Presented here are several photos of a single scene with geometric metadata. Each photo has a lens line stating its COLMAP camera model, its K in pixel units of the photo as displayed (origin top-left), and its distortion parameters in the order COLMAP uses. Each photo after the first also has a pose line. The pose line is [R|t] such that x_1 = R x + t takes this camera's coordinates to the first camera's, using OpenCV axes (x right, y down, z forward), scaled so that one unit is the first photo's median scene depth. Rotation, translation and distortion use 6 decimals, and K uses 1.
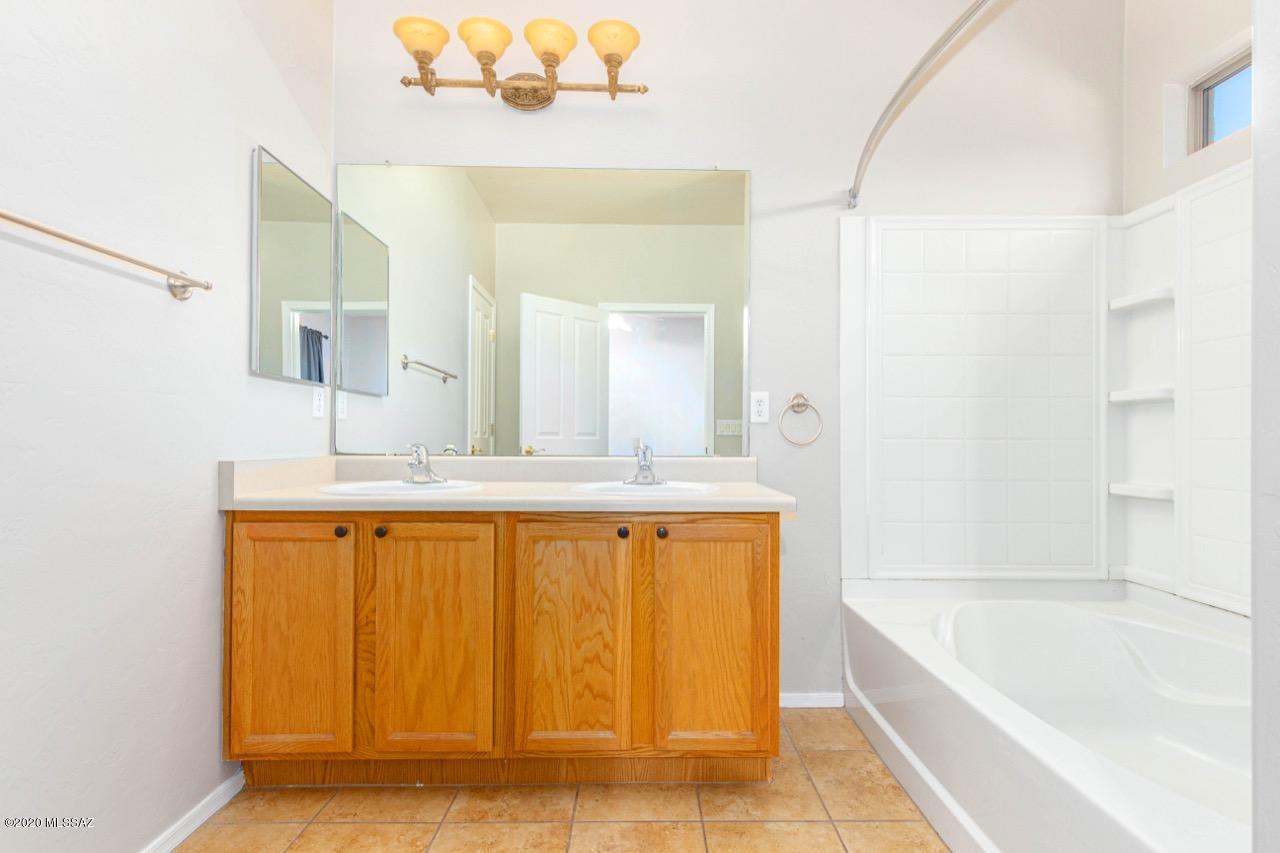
lens RADIAL K [[603.9, 0, 646.4], [0, 603.9, 433.0], [0, 0, 1]] dist [0.005025, -0.000115]
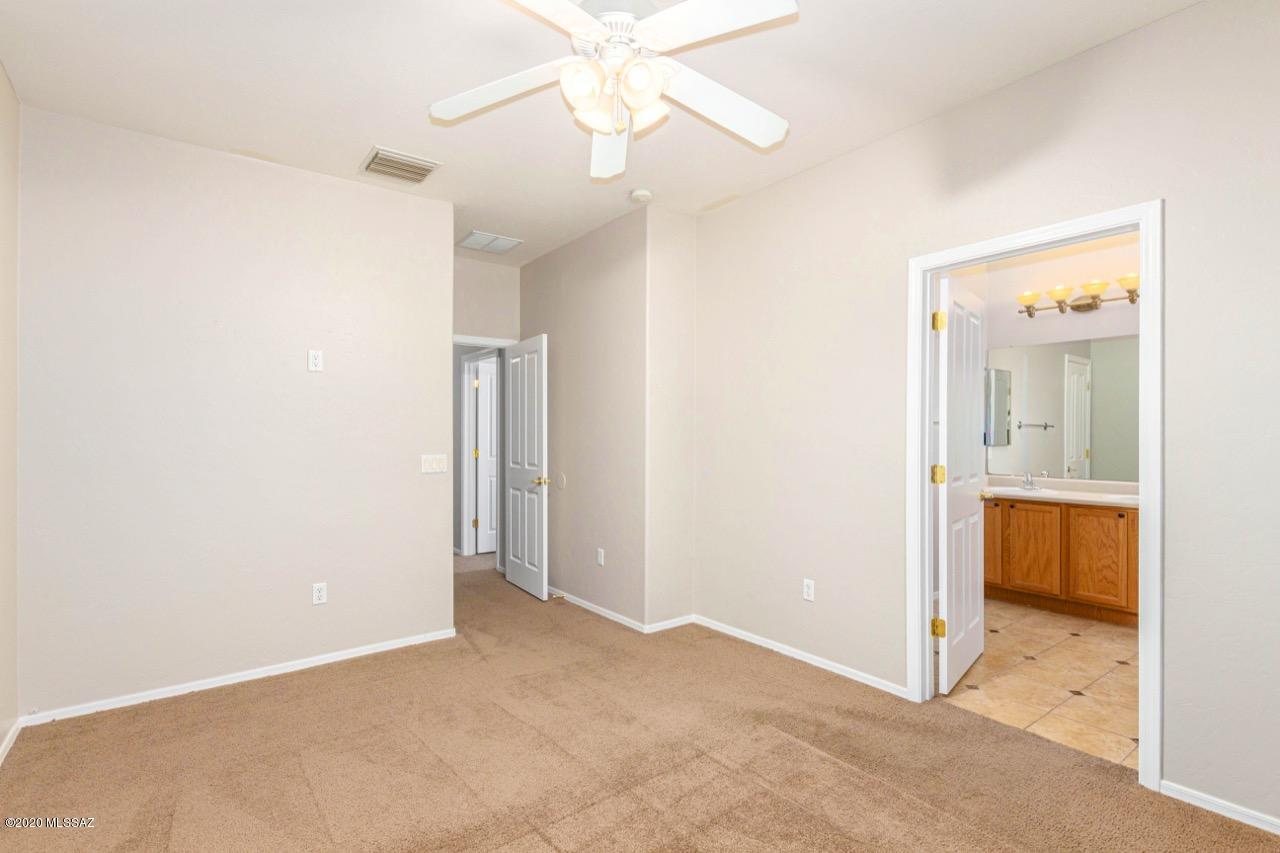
lens RADIAL K [[603.9, 0, 646.4], [0, 603.9, 433.0], [0, 0, 1]] dist [0.005025, -0.000115]
pose [[0.600038, -0.005824, -0.799950, 0.750517], [0.004877, 0.999982, -0.003622, -0.163201], [0.799957, -0.001728, 0.600055, -1.940141]]
